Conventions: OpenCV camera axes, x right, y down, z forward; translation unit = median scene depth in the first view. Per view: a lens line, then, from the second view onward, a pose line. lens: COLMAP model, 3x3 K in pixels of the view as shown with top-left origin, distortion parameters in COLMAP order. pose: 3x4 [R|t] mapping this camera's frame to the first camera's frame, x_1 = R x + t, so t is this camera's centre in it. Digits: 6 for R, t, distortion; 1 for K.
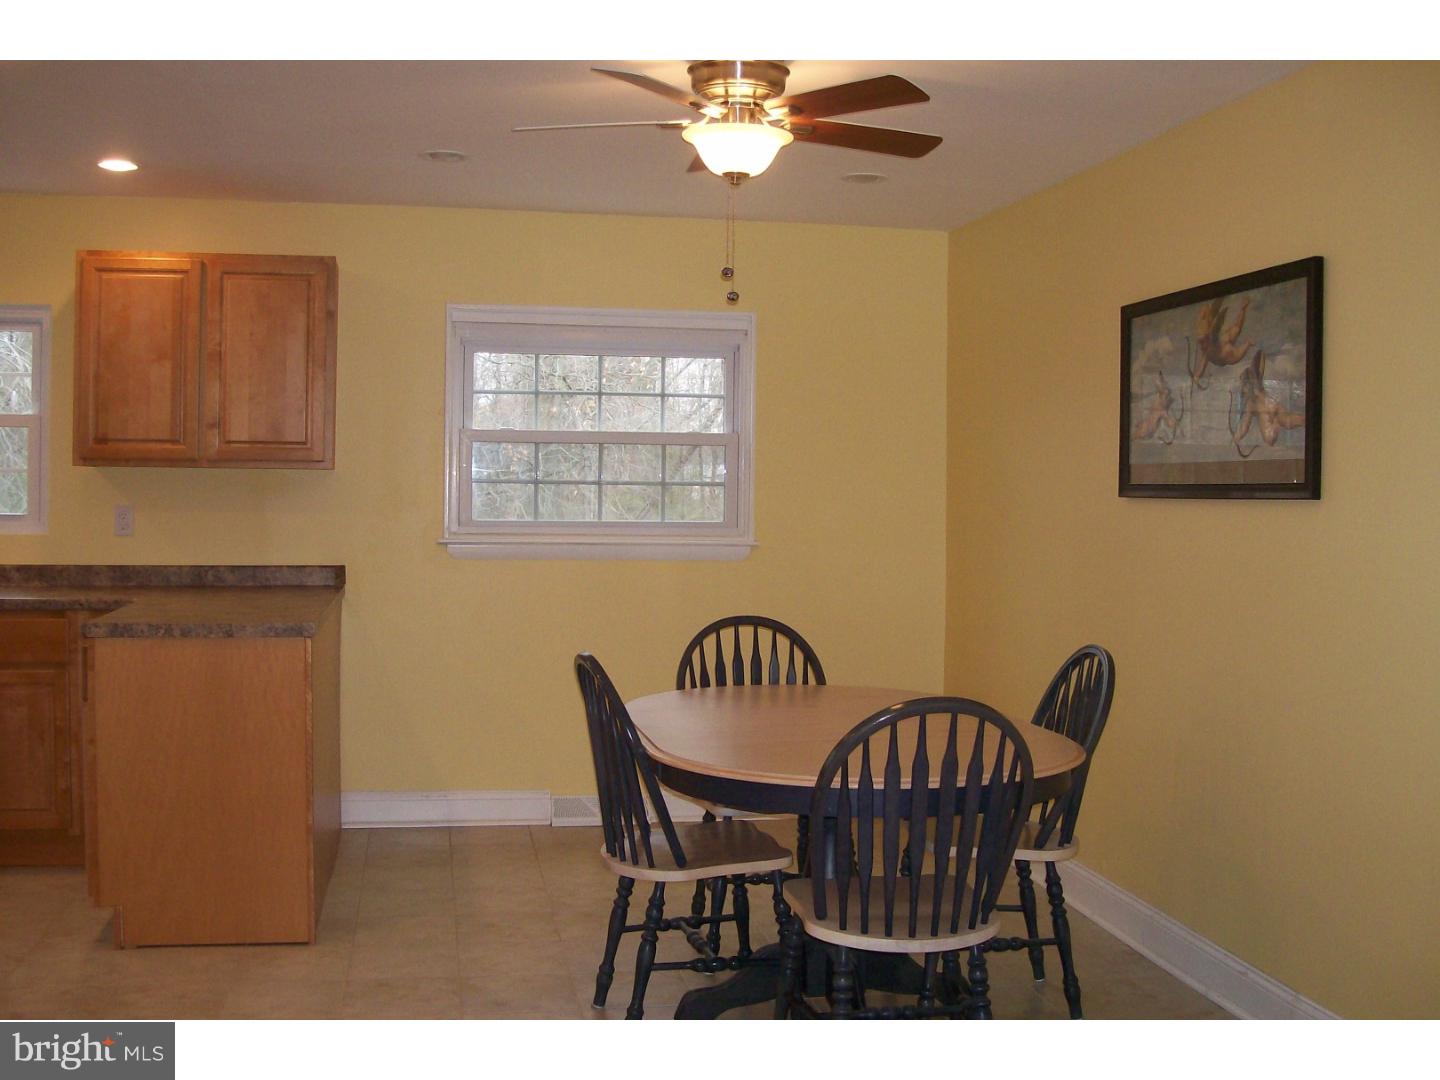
lens RADIAL K [[1575.9, 0, 726.3], [0, 1575.9, 521.0], [0, 0, 1]] dist [-0.162188, 0.120974]
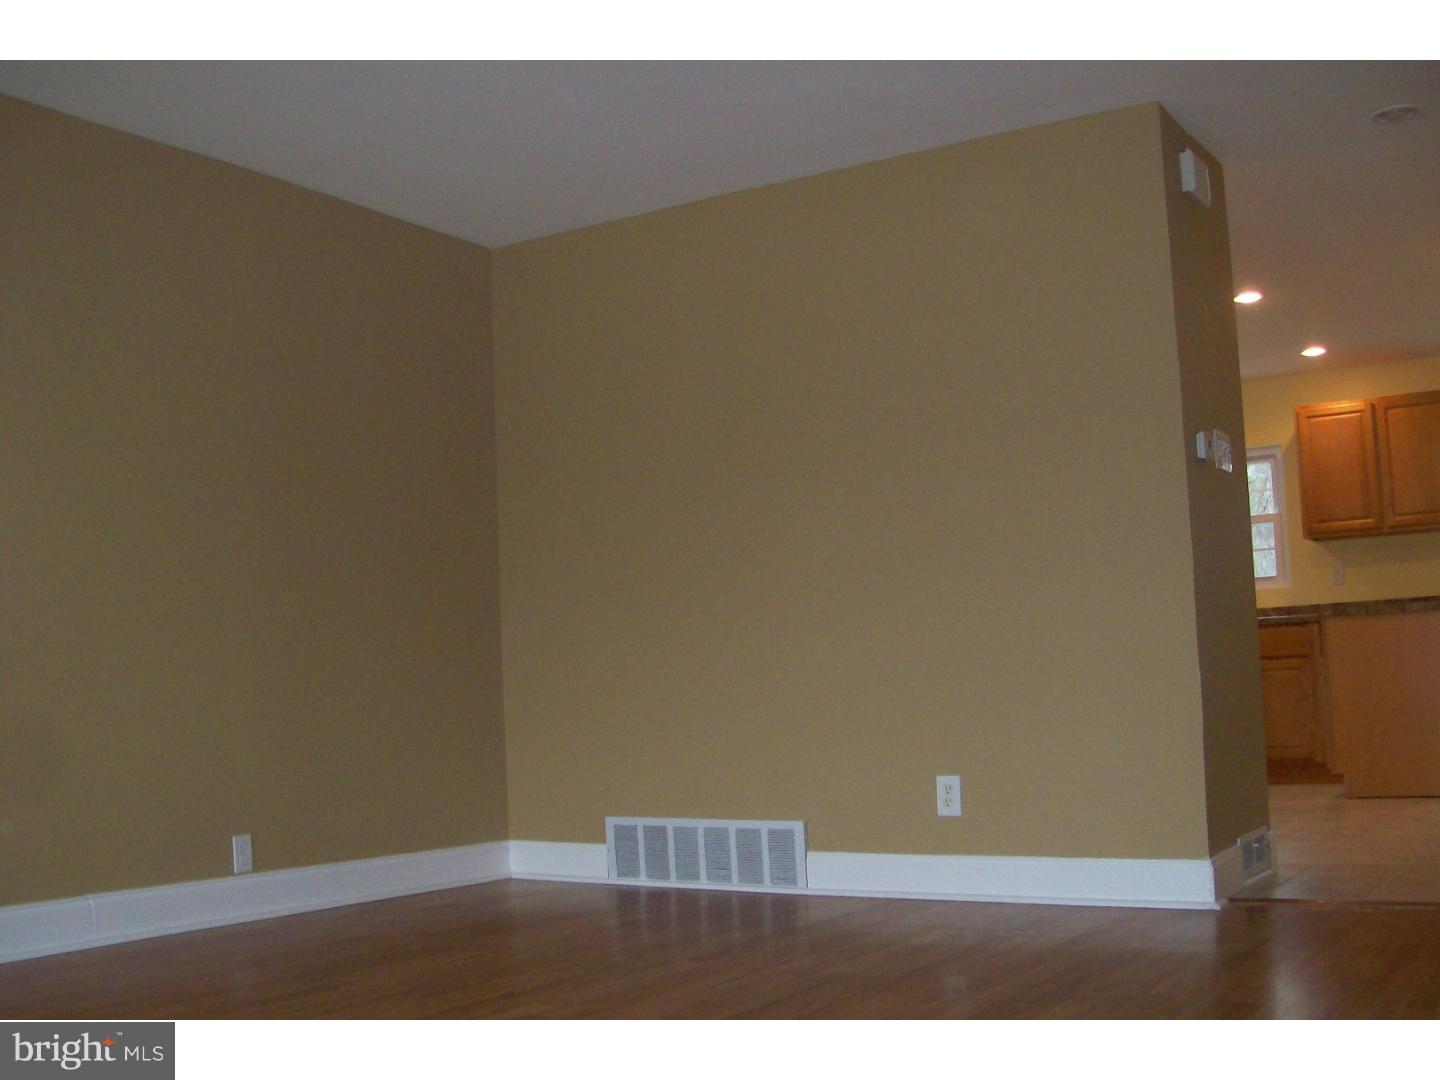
lens RADIAL K [[1575.9, 0, 726.3], [0, 1575.9, 521.0], [0, 0, 1]] dist [-0.162188, 0.120974]
pose [[0.730074, -0.111322, -0.674240, 0.227834], [0.029987, 0.990911, -0.131136, 0.139499], [0.682710, 0.075520, 0.726776, -0.593865]]
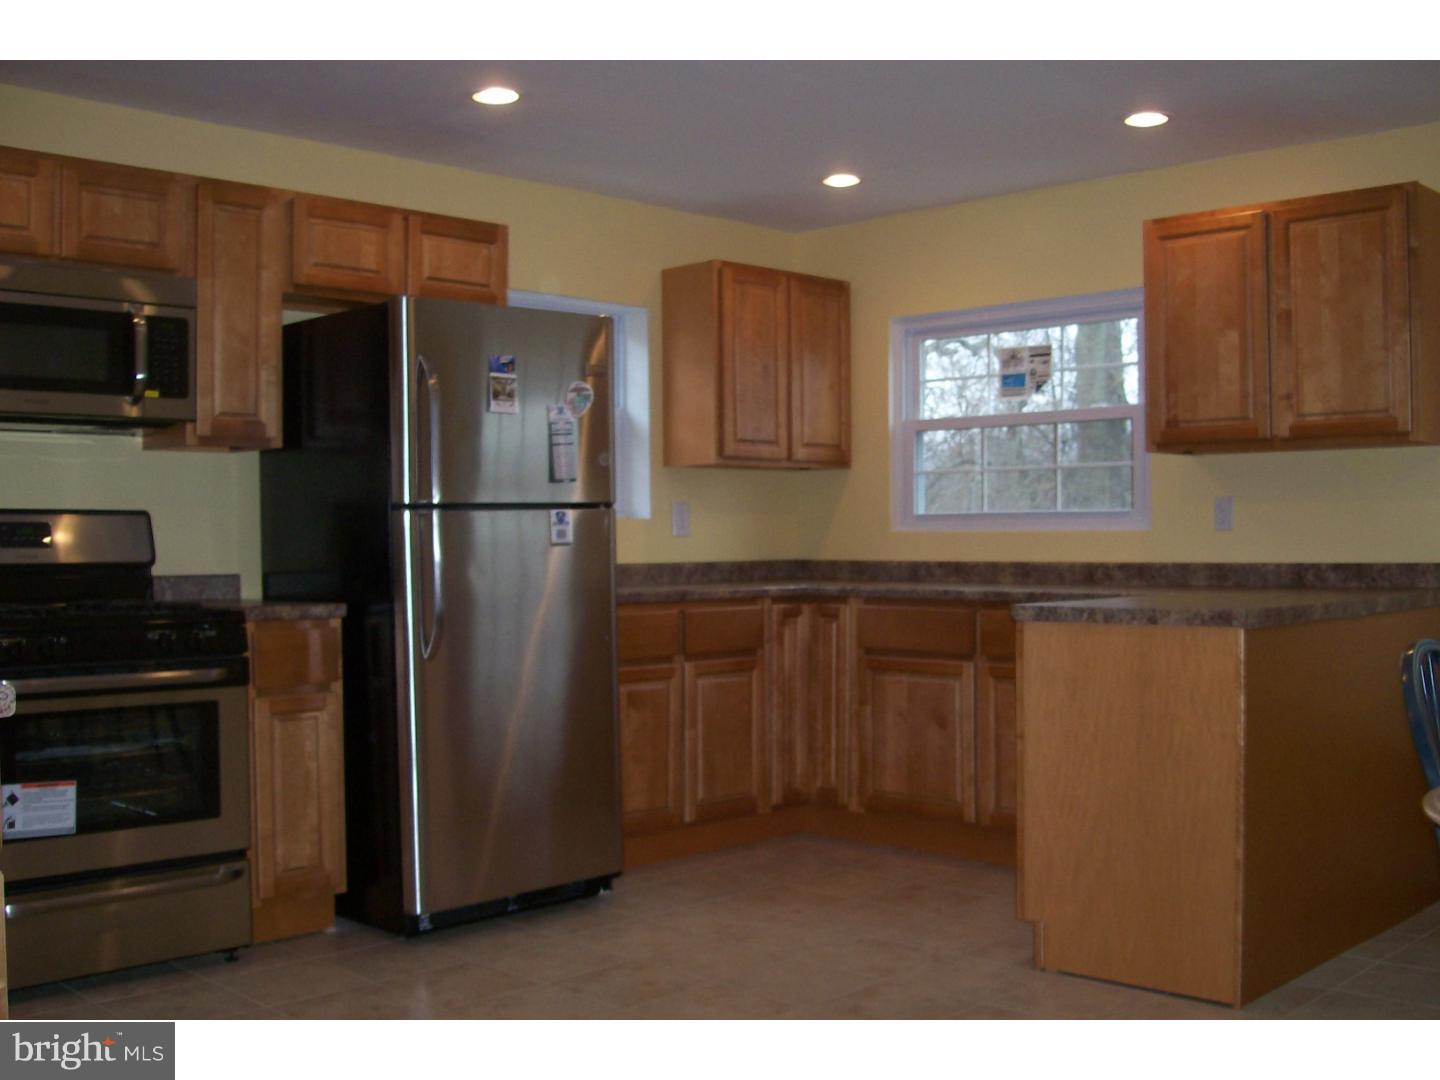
lens RADIAL K [[1575.9, 0, 726.3], [0, 1575.9, 521.0], [0, 0, 1]] dist [-0.162188, 0.120974]
pose [[0.576381, -0.023524, -0.816843, 0.194562], [-0.007134, 0.999403, -0.033815, 0.038975], [0.817150, 0.025317, 0.575869, 0.251250]]
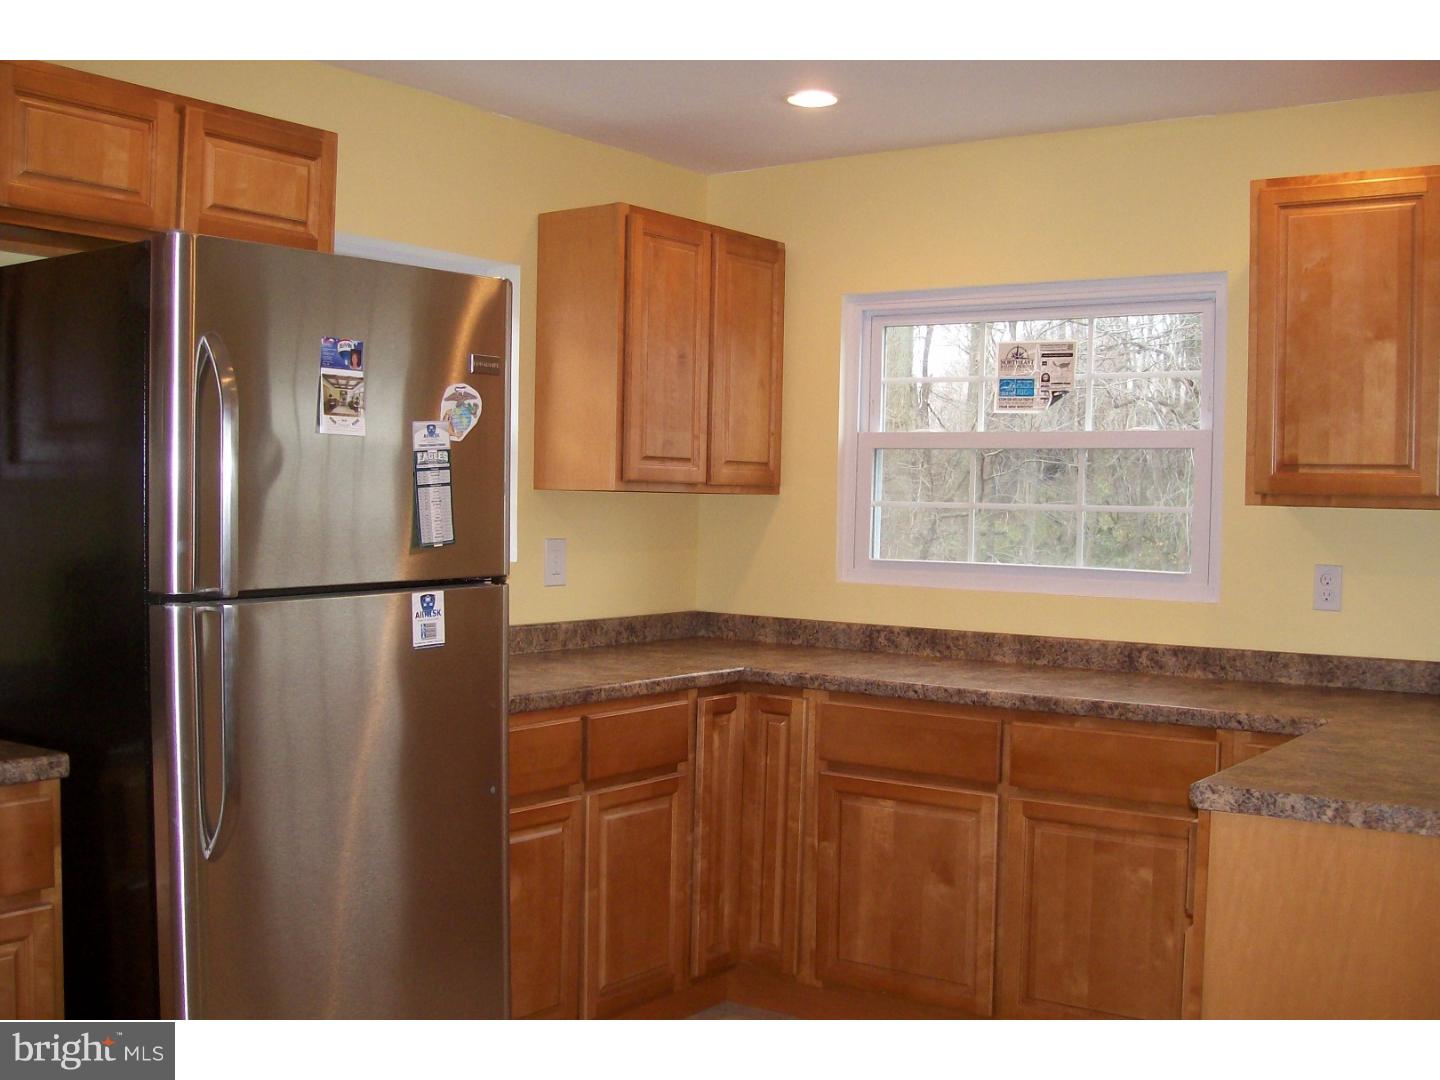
lens RADIAL K [[1575.9, 0, 726.3], [0, 1575.9, 521.0], [0, 0, 1]] dist [-0.162188, 0.120974]
pose [[0.695647, 0.012795, -0.718270, -0.100416], [-0.029483, 0.999507, -0.010750, -0.015011], [0.717779, 0.028654, 0.695681, 0.371826]]
